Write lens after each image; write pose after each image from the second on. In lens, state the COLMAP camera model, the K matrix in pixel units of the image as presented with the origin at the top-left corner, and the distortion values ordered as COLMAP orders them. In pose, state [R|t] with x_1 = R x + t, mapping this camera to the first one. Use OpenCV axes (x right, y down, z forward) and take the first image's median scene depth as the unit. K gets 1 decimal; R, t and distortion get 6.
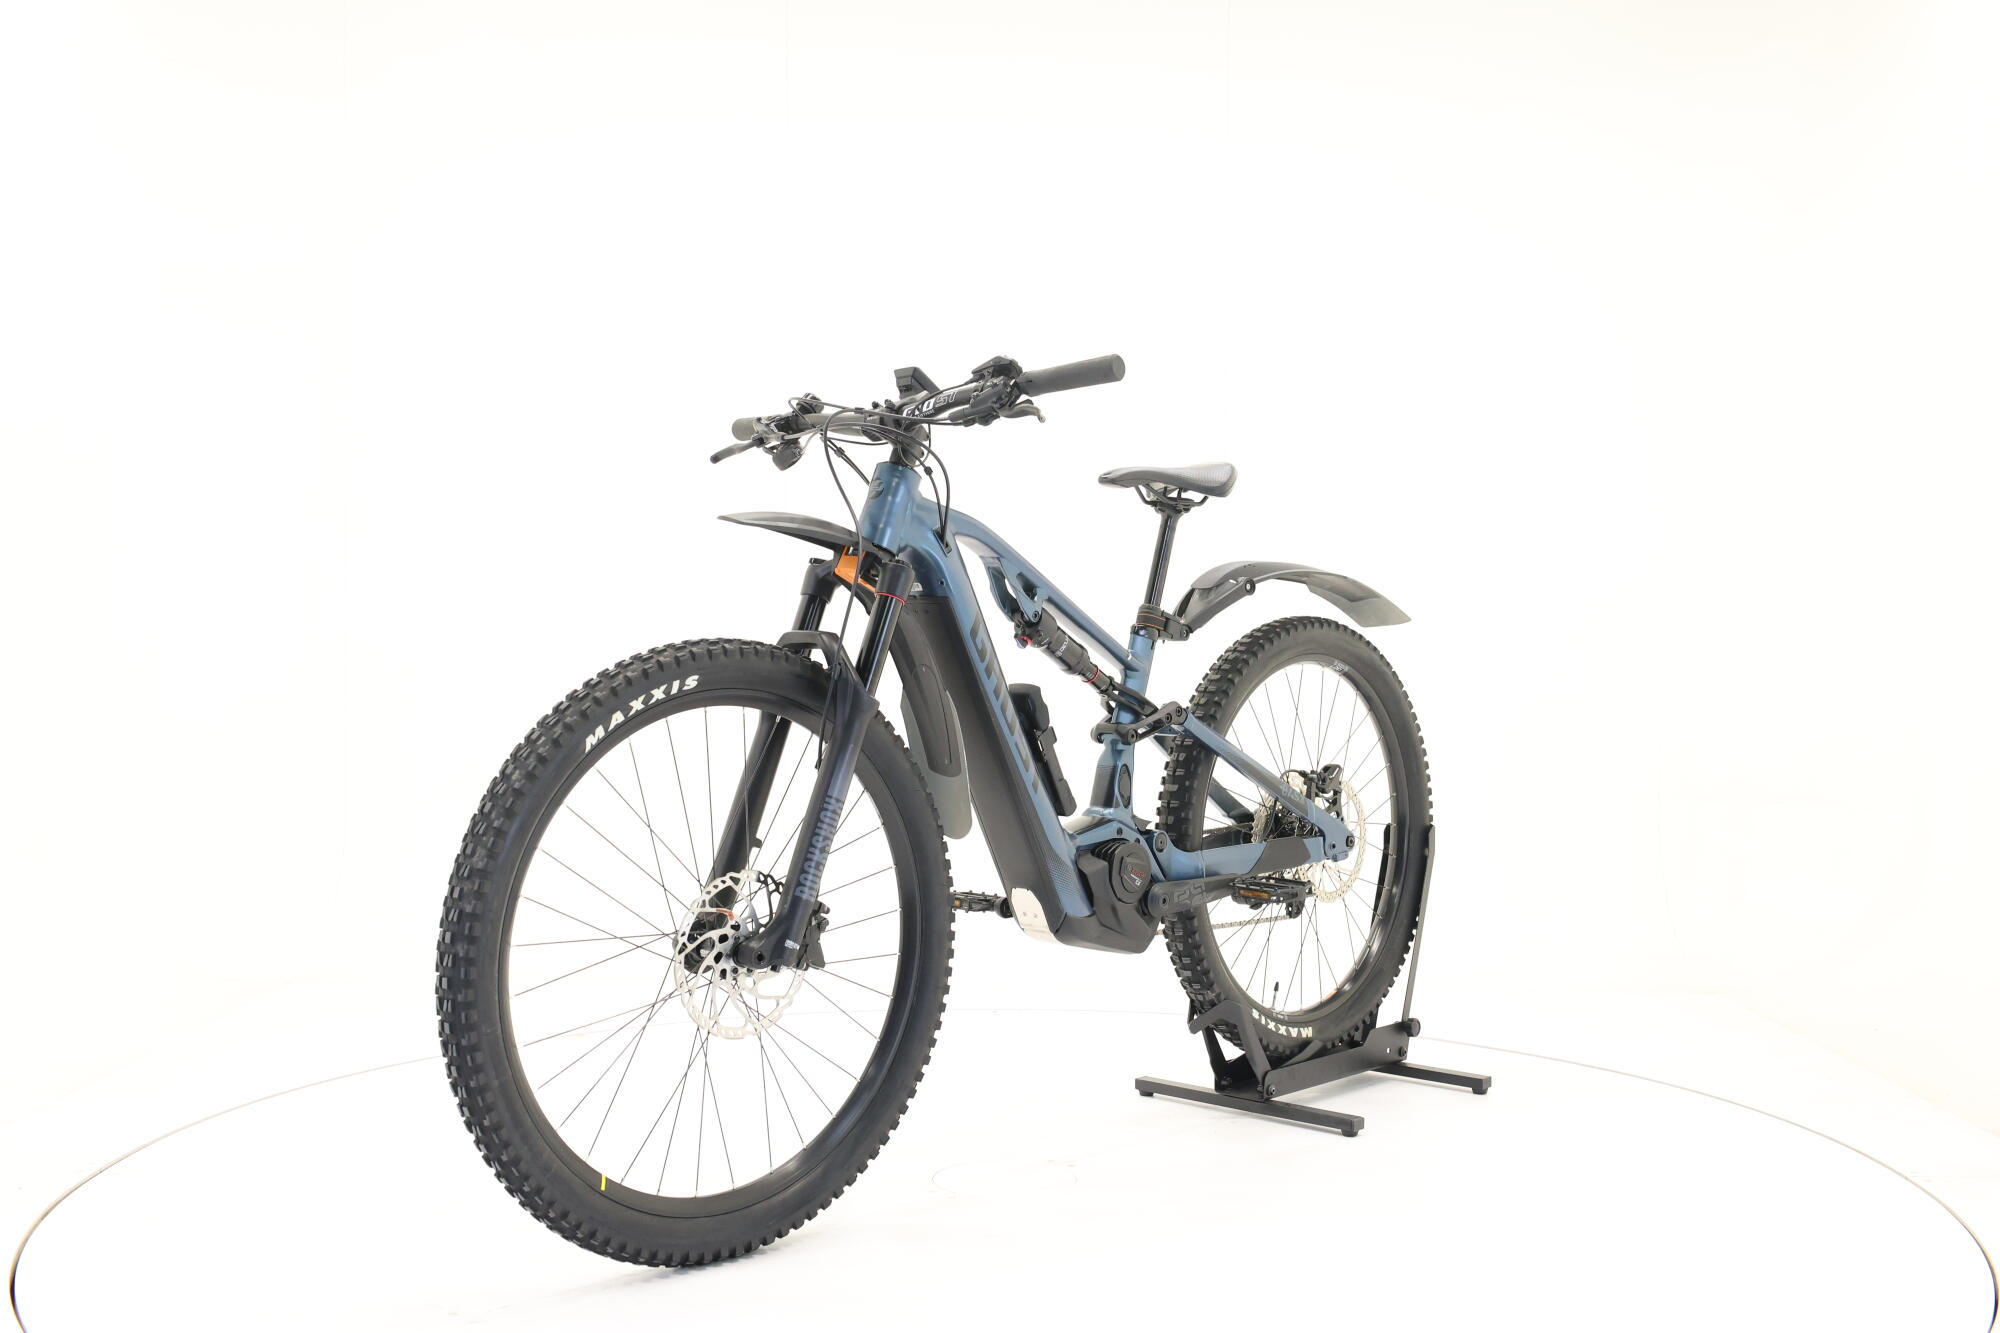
lens RADIAL K [[2158.0, 0, 1014.7], [0, 2158.0, 660.5], [0, 0, 1]] dist [0.014878, 0.000000]
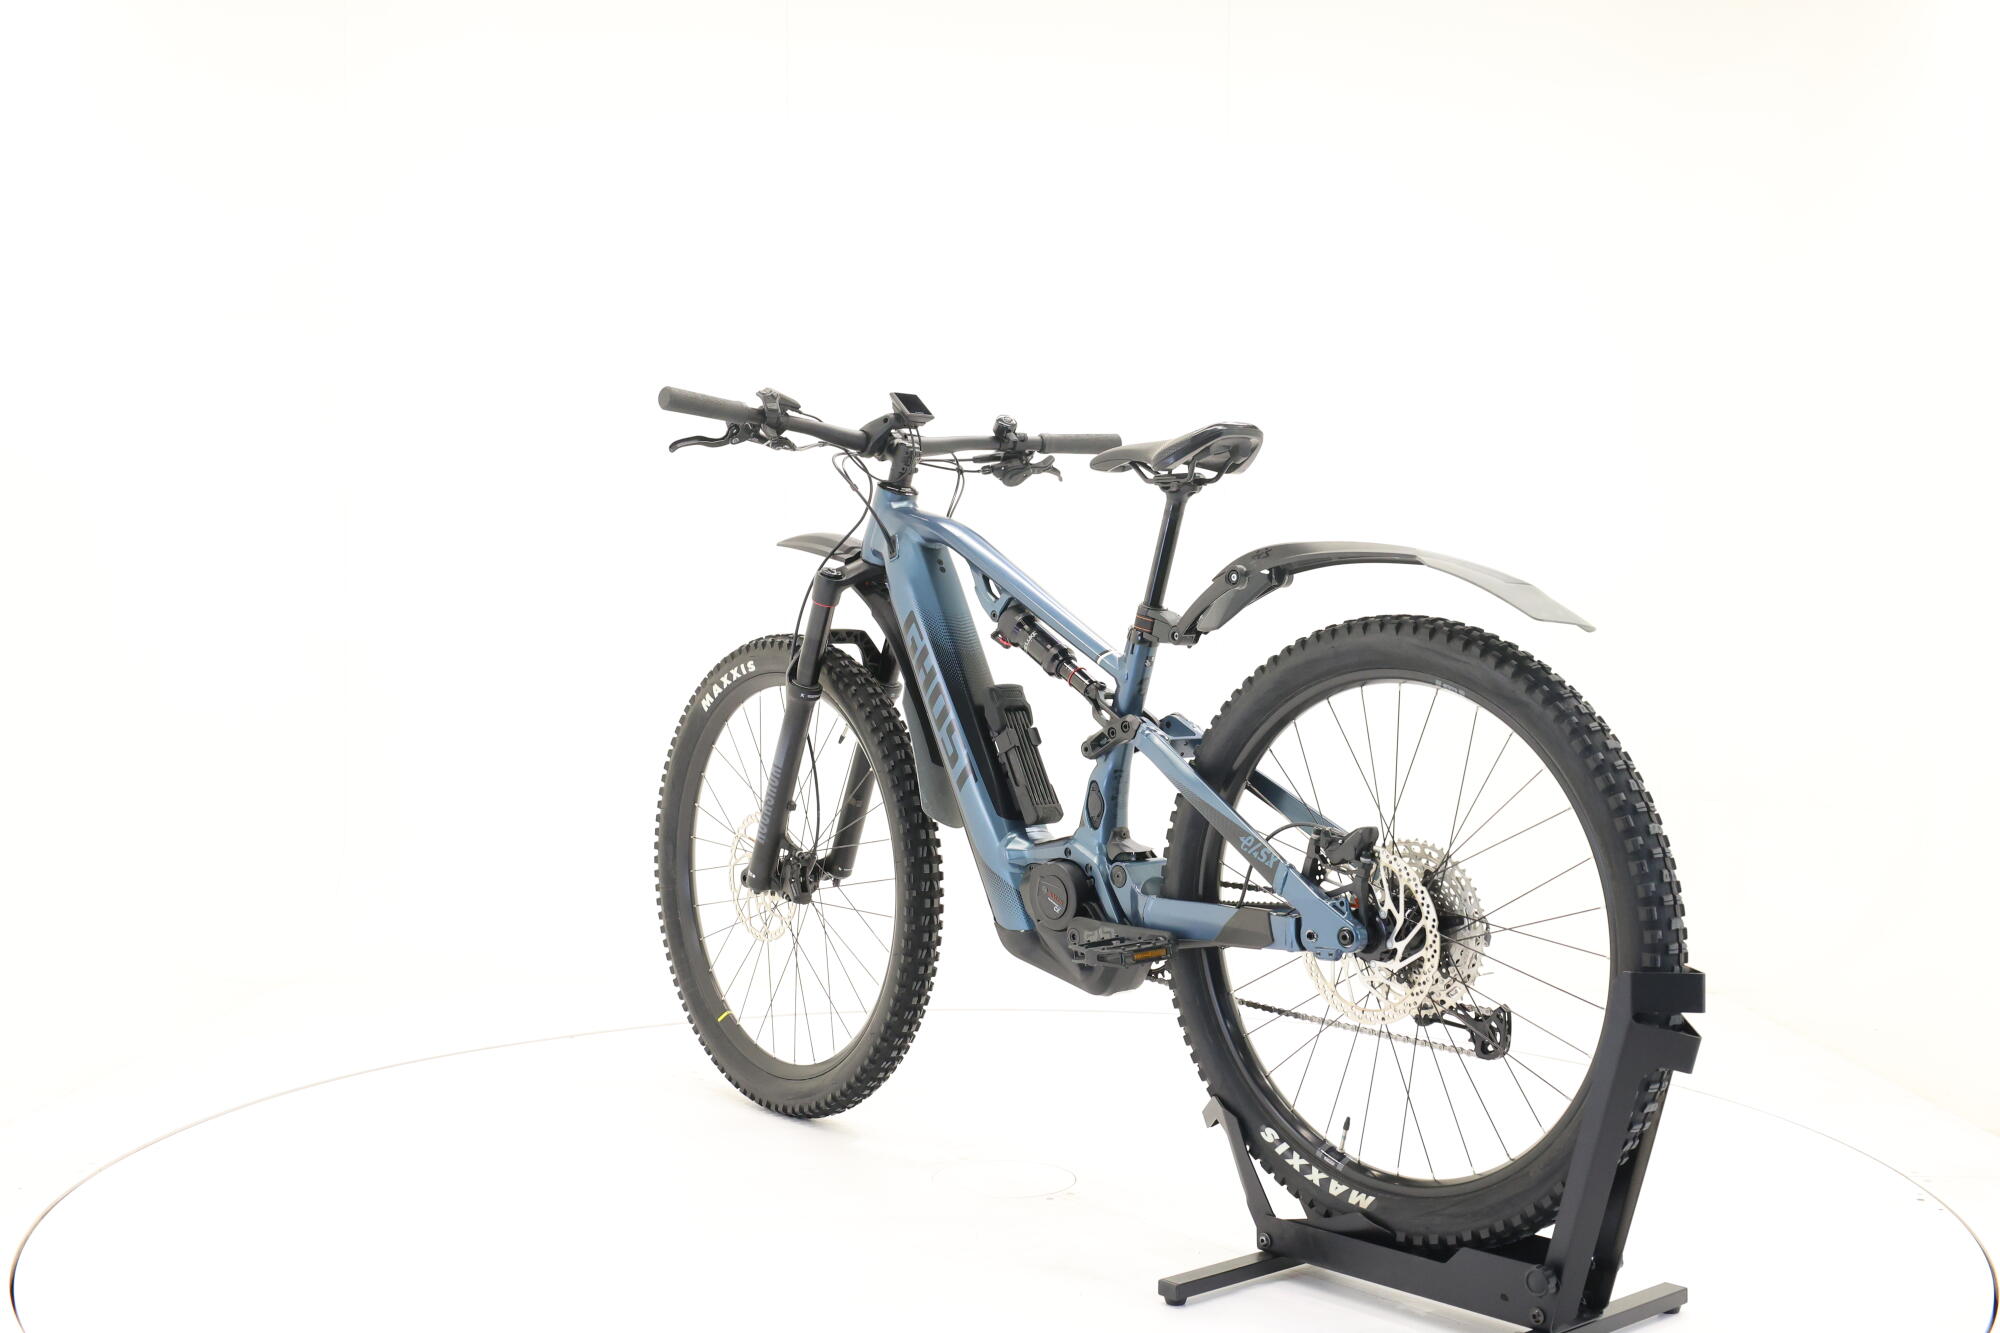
lens RADIAL K [[2158.0, 0, 1010.6], [0, 2158.0, 668.9], [0, 0, 1]] dist [0.014878, 0.000000]
pose [[-0.116957, 0.019208, -0.992951, 0.978190], [-0.022694, 0.999500, 0.022008, -0.017995], [0.992878, 0.025108, -0.116462, 1.105944]]
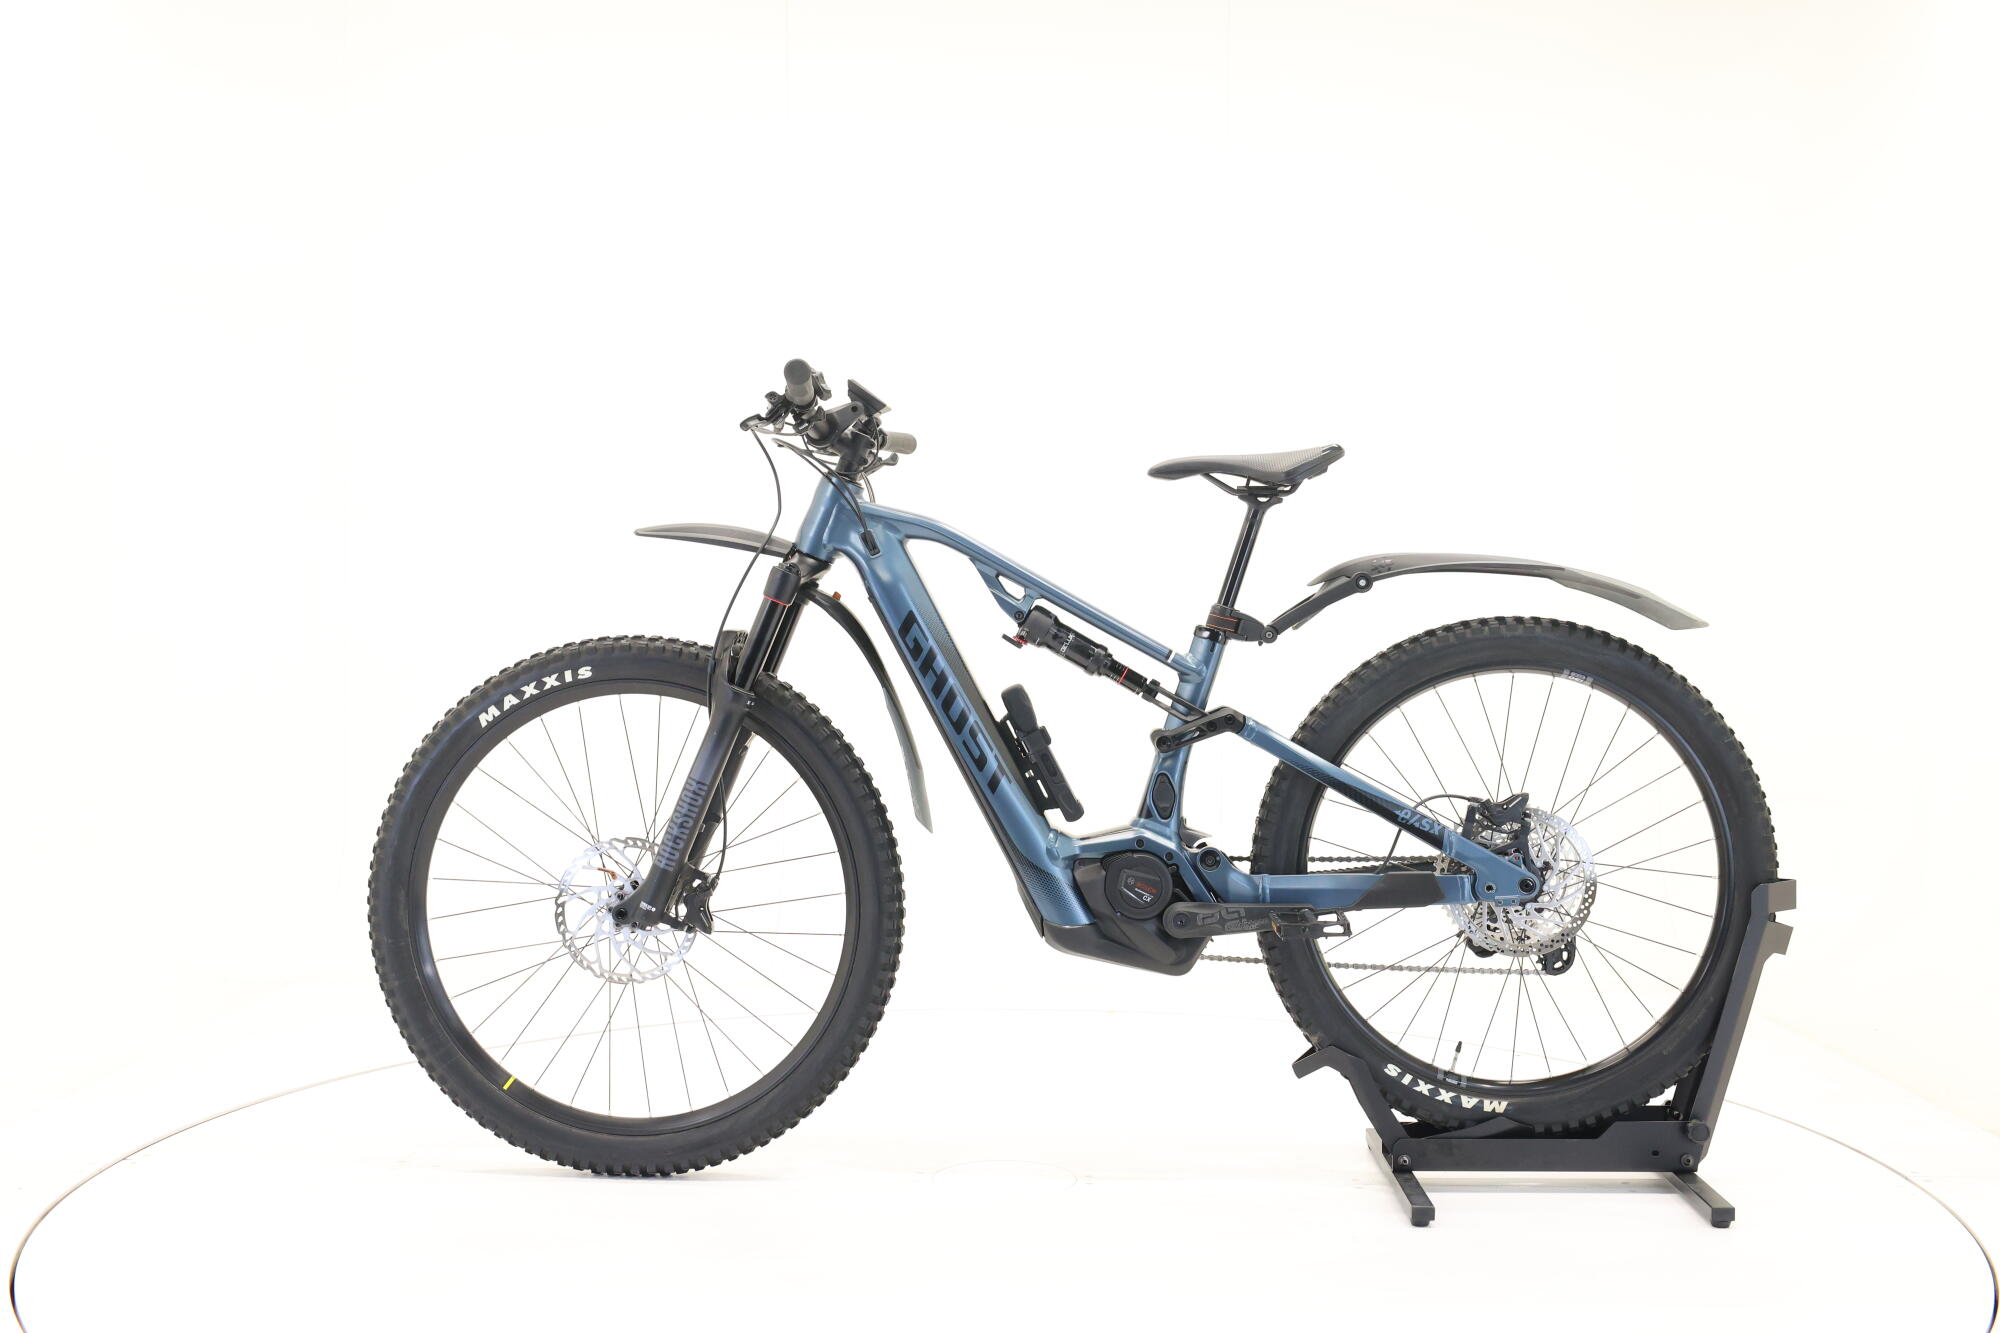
lens RADIAL K [[2158.0, 0, 1013.7], [0, 2158.0, 665.9], [0, 0, 1]] dist [0.014878, 0.000000]
pose [[0.658022, 0.012117, -0.752901, 0.744719], [-0.016485, 0.999863, 0.001684, 0.000586], [0.752818, 0.011303, 0.658131, 0.338780]]
